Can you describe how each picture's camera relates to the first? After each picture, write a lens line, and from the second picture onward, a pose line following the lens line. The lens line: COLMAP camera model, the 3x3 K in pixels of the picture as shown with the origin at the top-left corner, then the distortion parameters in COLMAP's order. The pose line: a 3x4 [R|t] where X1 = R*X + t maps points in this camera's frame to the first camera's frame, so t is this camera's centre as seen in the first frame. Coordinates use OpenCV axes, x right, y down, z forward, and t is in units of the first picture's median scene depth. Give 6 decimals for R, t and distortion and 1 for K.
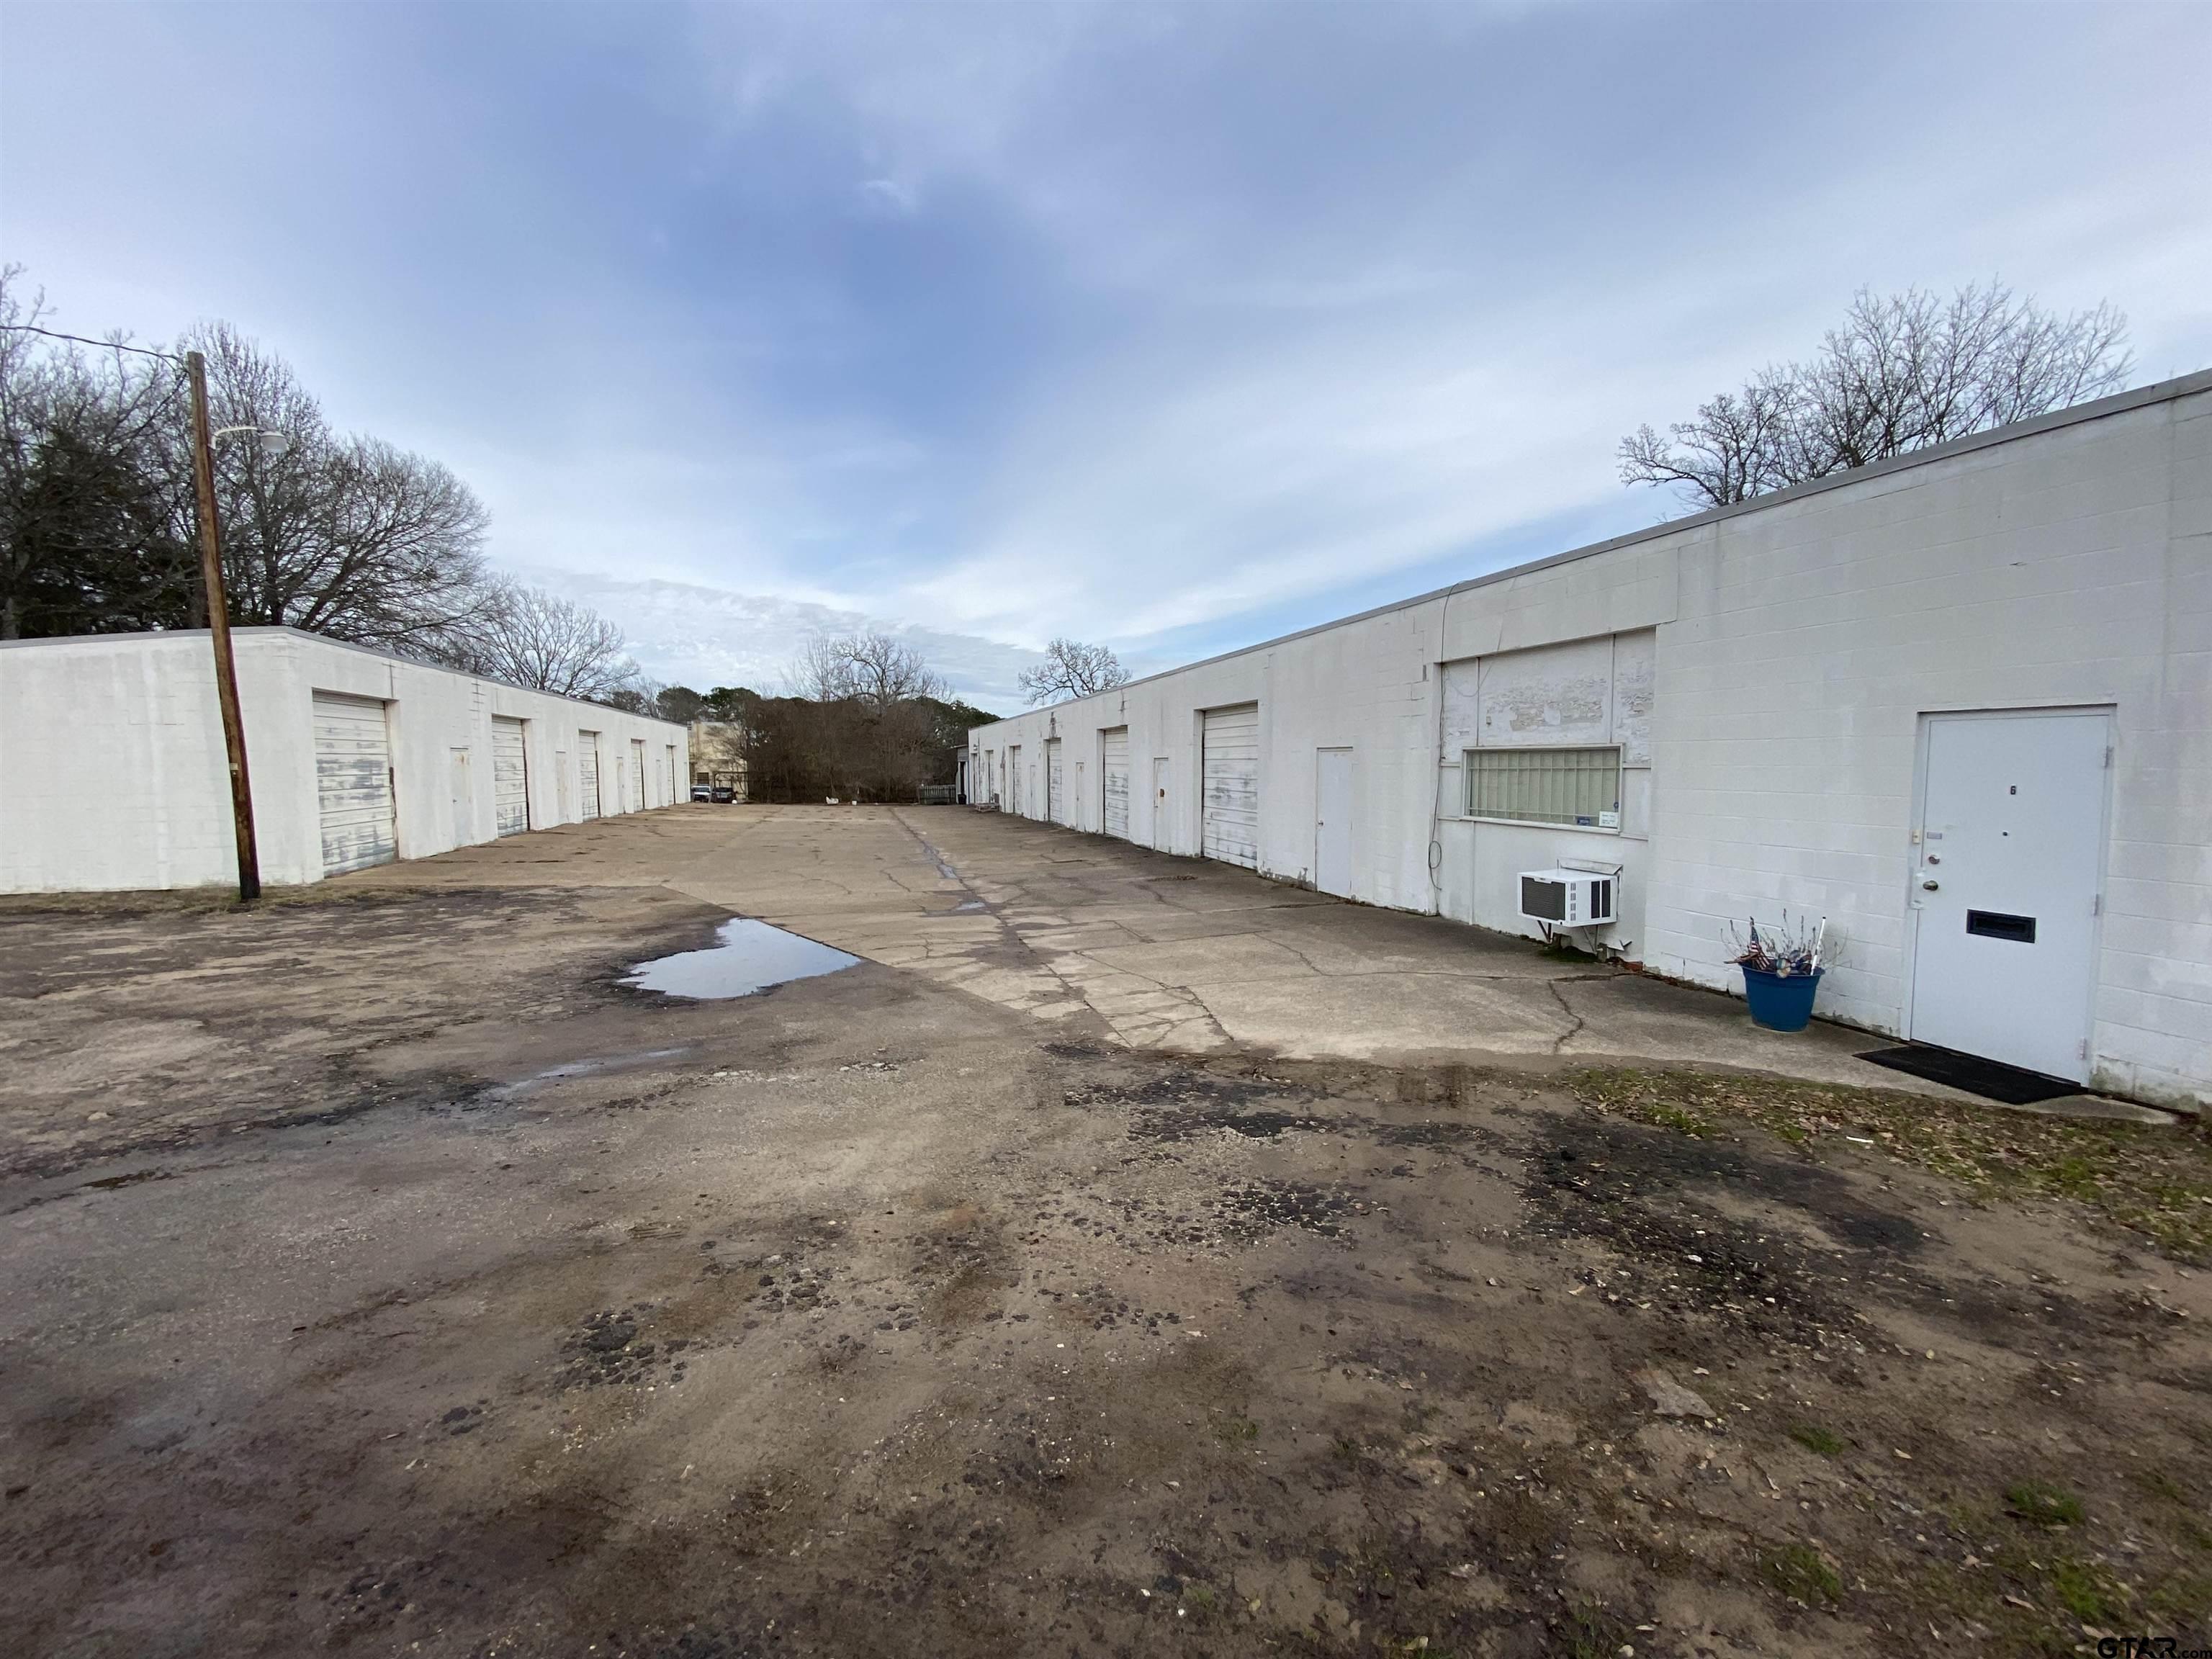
lens RADIAL K [[894.1, 0, 1119.7], [0, 894.1, 824.1], [0, 0, 1]] dist [0.016832, -0.019534]
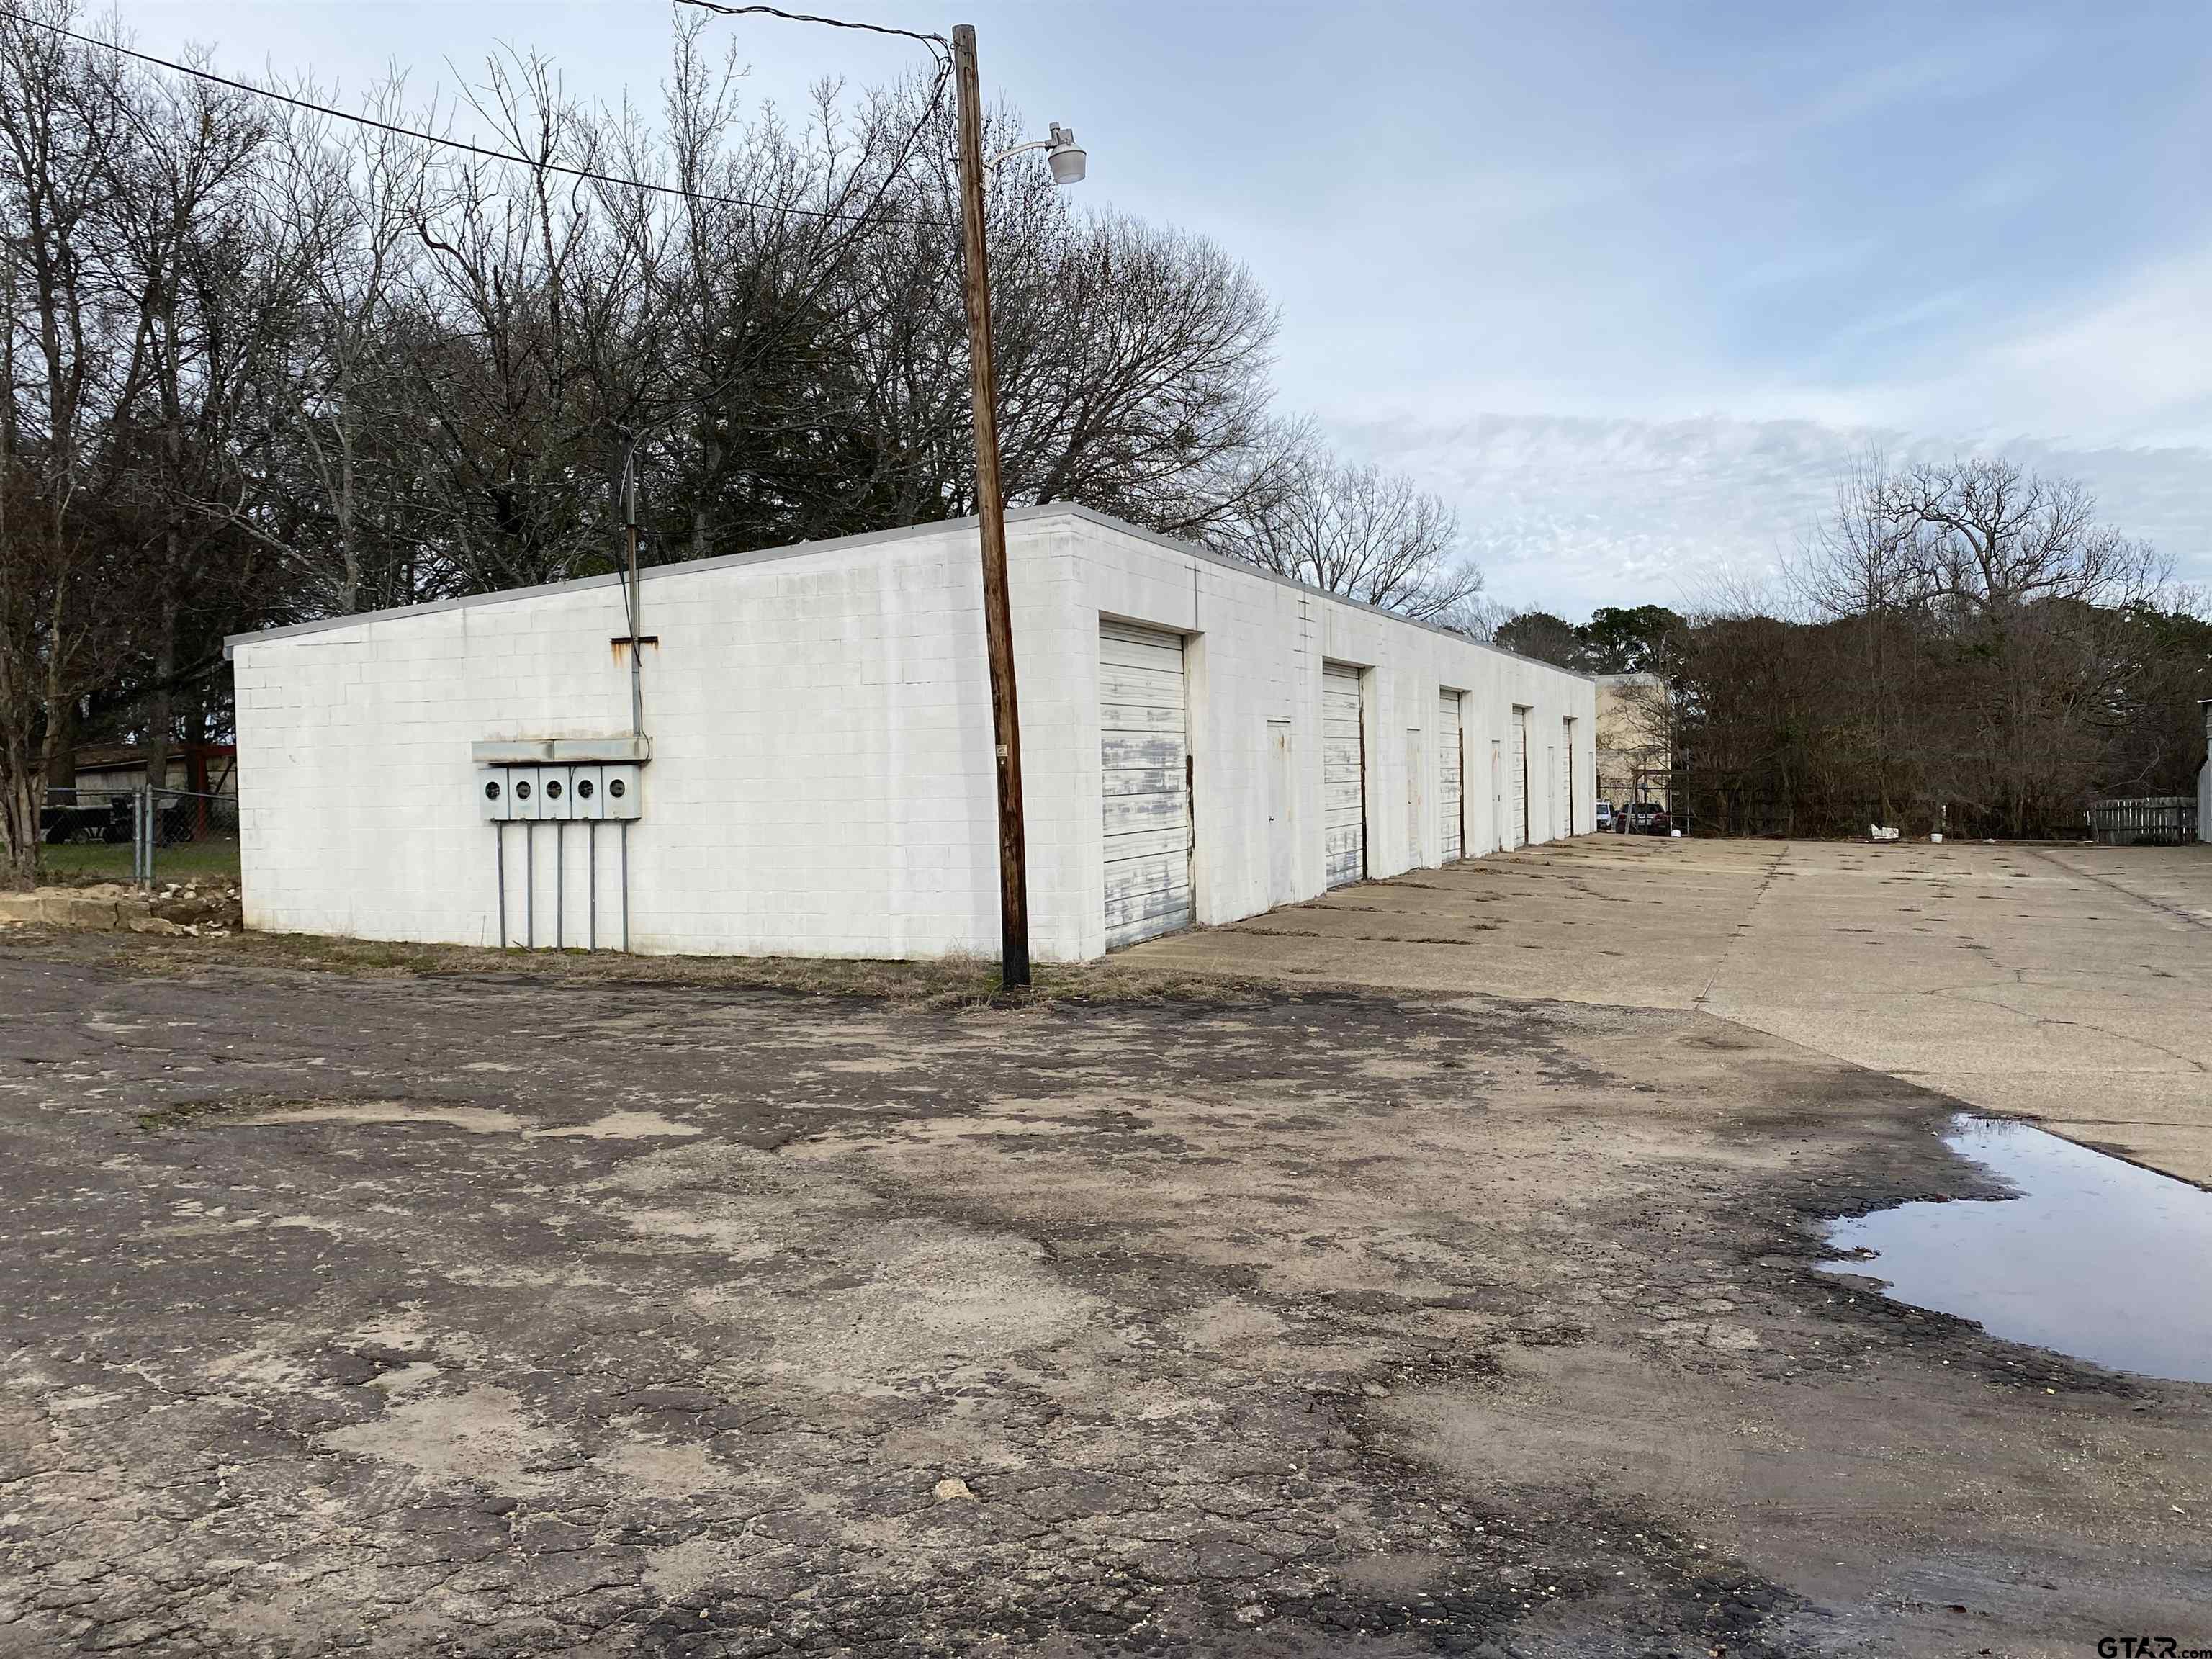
lens RADIAL K [[1843.7, 0, 1106.0], [0, 1843.7, 829.5], [0, 0, 1]] dist [0.083715, -0.145530]
pose [[0.782610, 0.008952, -0.622448, -0.196573], [-0.027034, 0.999442, -0.019616, 0.006824], [0.621925, 0.032179, 0.782415, 0.115146]]
